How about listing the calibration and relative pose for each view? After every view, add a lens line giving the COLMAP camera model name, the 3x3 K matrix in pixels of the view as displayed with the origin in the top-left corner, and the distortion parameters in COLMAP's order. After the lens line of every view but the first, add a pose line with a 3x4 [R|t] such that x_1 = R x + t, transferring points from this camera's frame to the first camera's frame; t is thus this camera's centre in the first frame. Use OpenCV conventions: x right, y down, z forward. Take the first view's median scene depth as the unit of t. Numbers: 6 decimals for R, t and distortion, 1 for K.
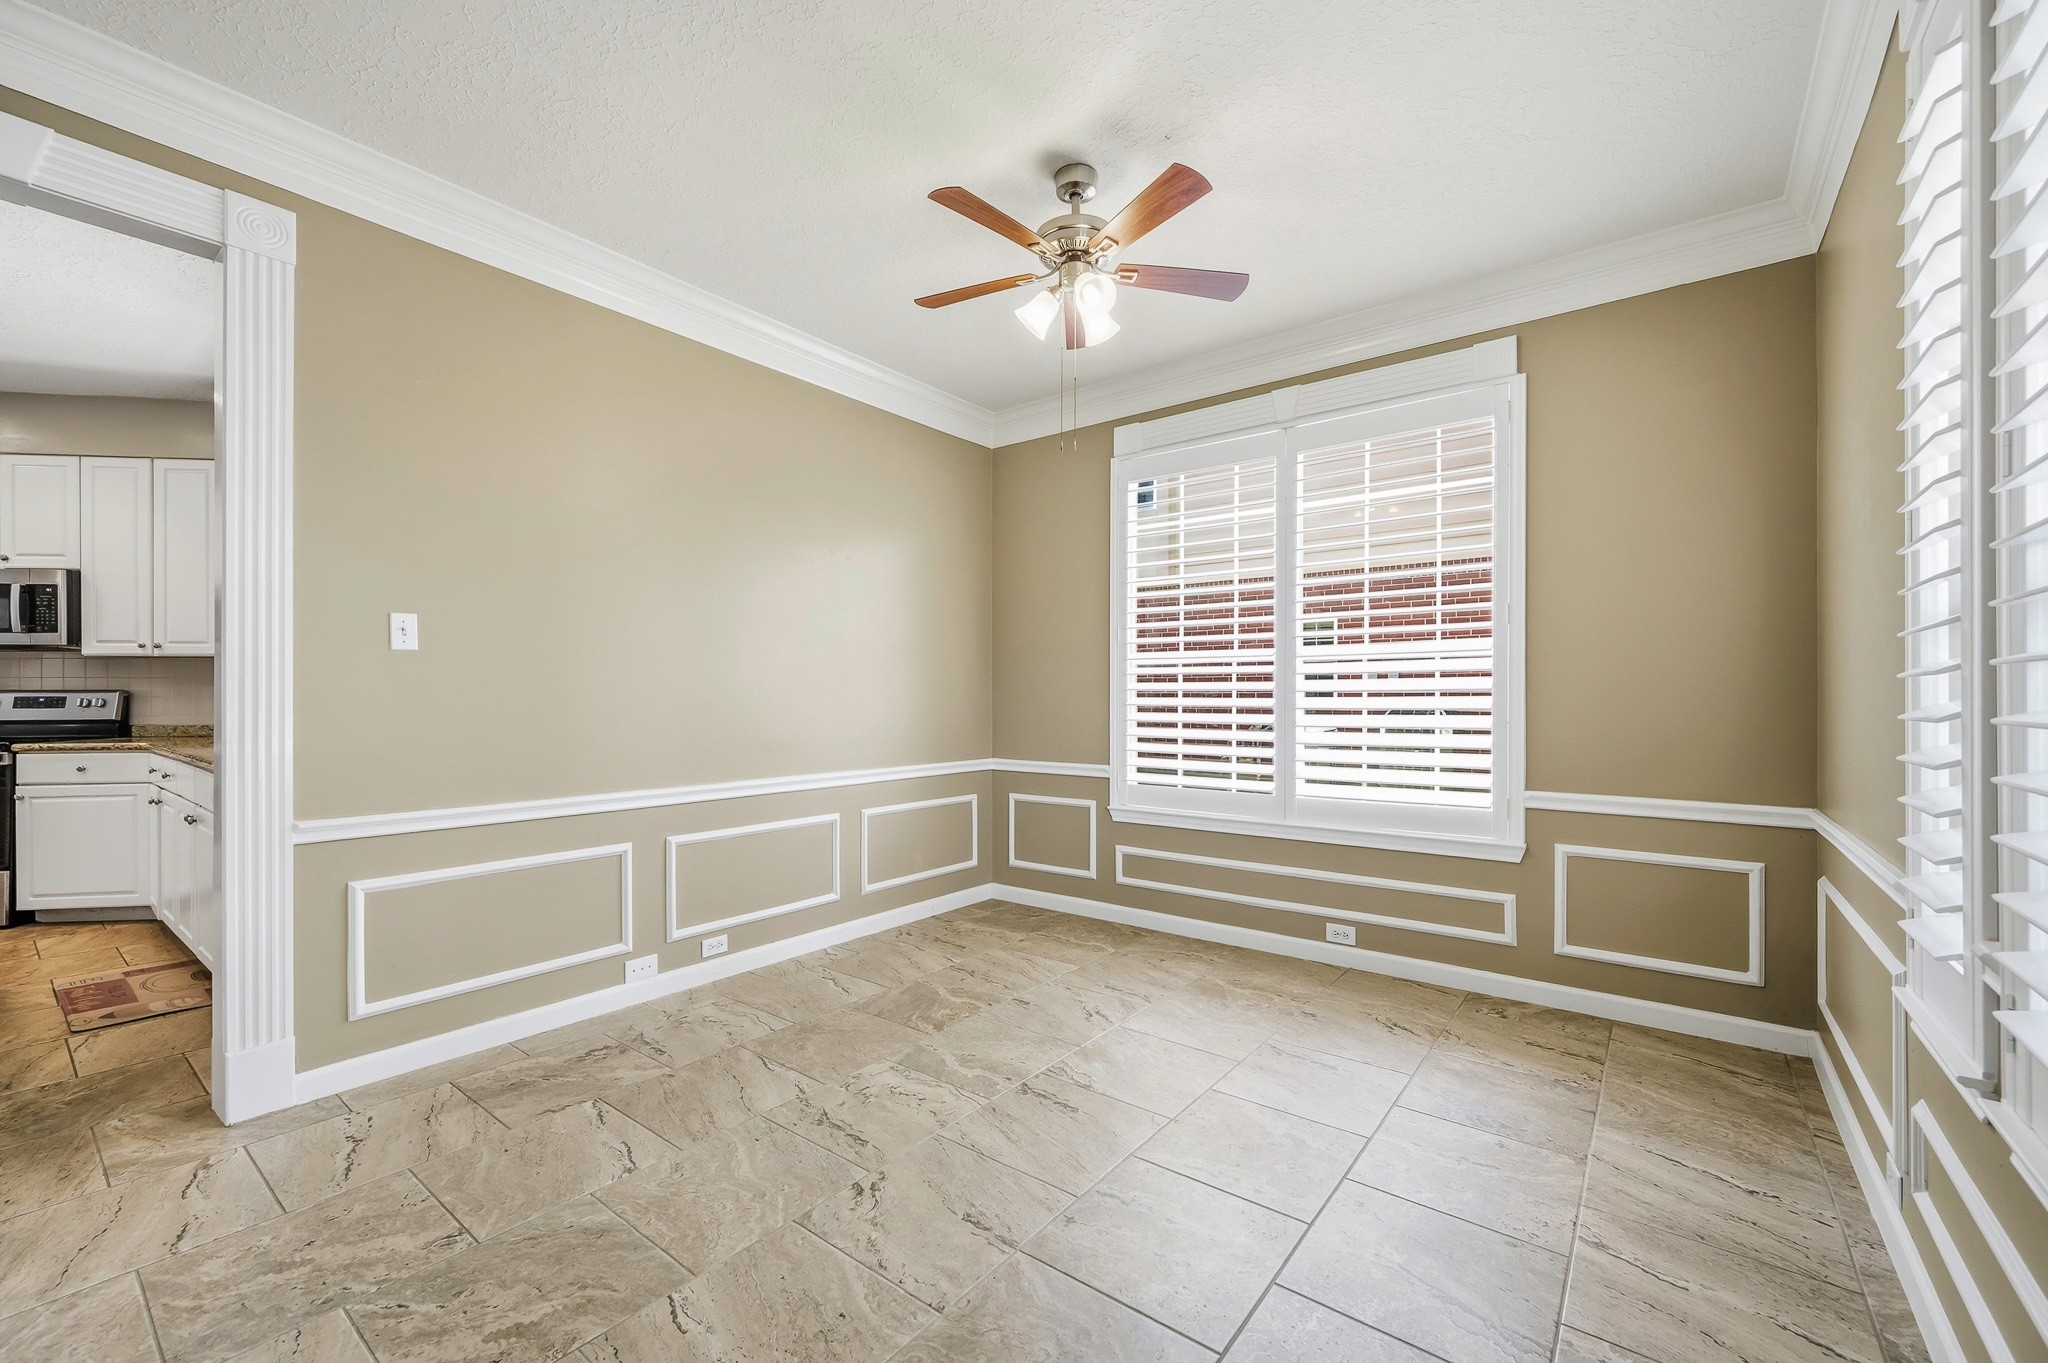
lens RADIAL K [[822.3, 0, 1021.8], [0, 822.3, 692.7], [0, 0, 1]] dist [-0.000112, 0.000183]
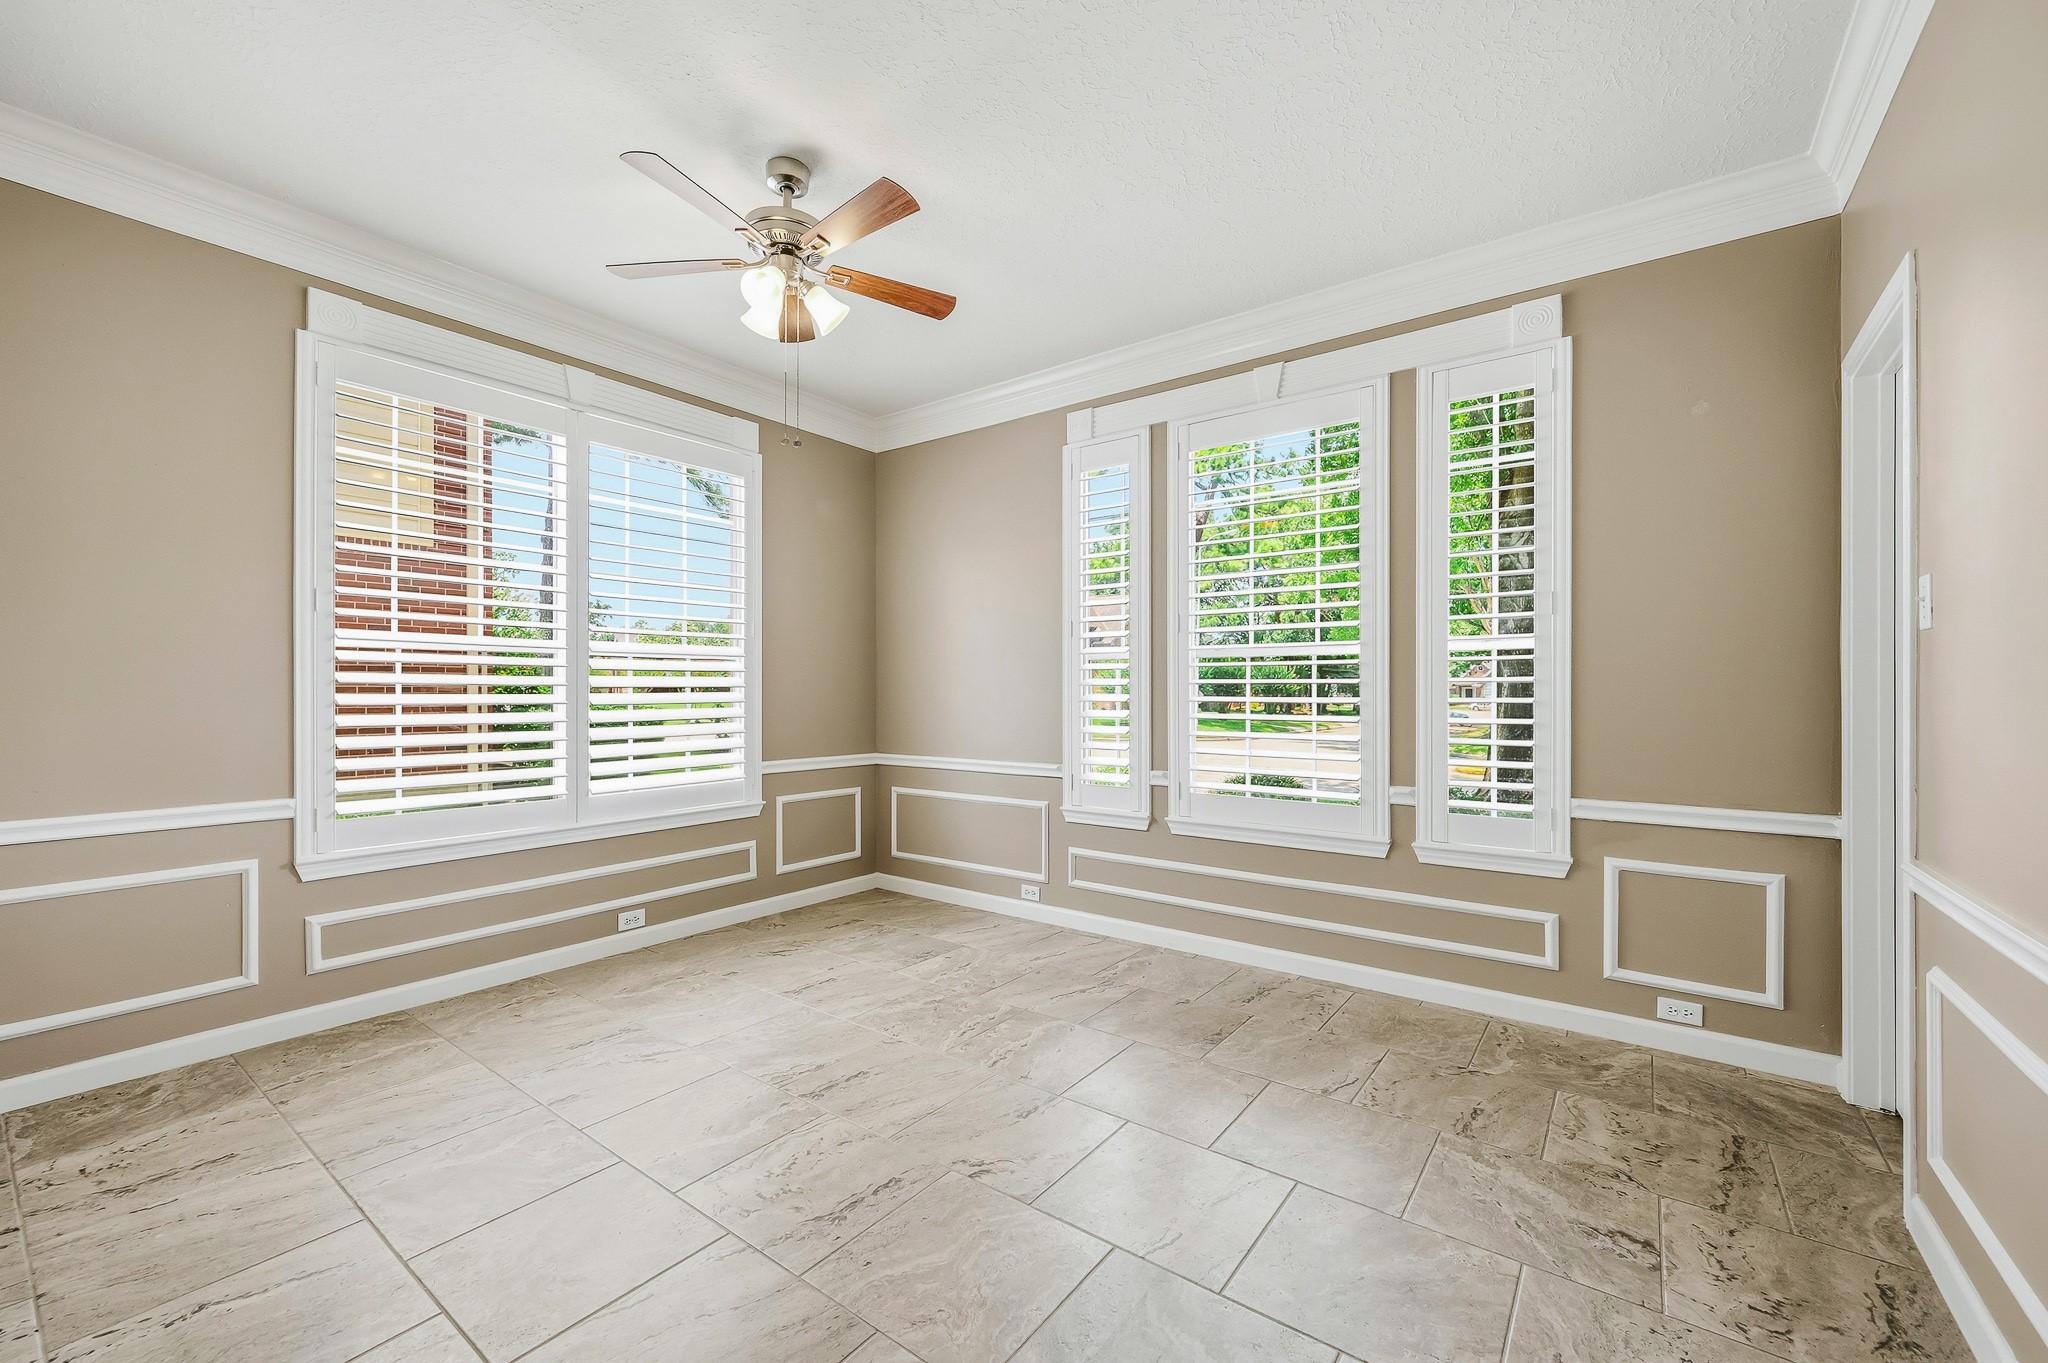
lens RADIAL K [[822.3, 0, 1021.8], [0, 822.3, 692.7], [0, 0, 1]] dist [-0.000112, 0.000183]
pose [[-0.019043, -0.001119, 0.999818, -0.657937], [-0.006607, 0.999978, 0.000993, 0.000910], [-0.999797, -0.006587, -0.019050, 0.520913]]
